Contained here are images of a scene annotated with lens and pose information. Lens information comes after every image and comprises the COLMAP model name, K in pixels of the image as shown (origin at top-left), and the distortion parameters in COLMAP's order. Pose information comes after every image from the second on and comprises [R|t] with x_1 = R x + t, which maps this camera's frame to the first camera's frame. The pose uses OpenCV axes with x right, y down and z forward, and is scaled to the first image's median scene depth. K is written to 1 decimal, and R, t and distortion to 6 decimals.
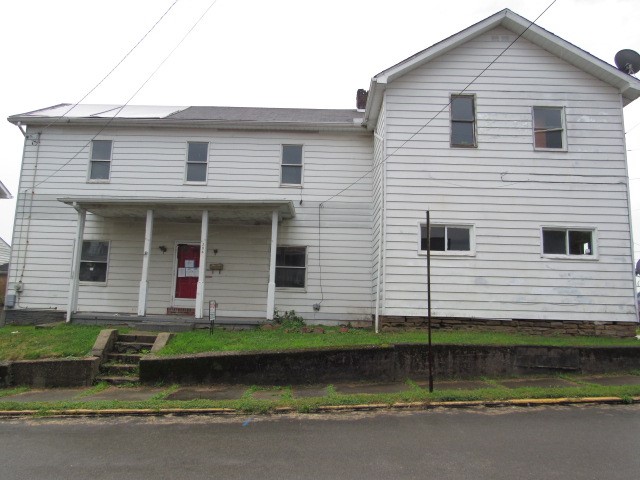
lens RADIAL K [[447.9, 0, 320.2], [0, 447.9, 252.3], [0, 0, 1]] dist [-0.002047, -0.000153]
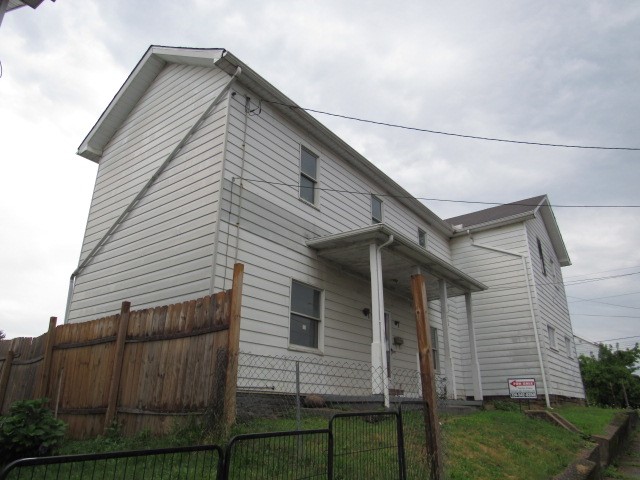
lens RADIAL K [[454.5, 0, 317.5], [0, 454.5, 237.7], [0, 0, 1]] dist [-0.032998, -0.001517]
pose [[0.580278, 0.262728, 0.770877, -1.049346], [-0.104572, 0.962738, -0.249401, 0.075512], [-0.807677, 0.064110, 0.586130, 0.578189]]
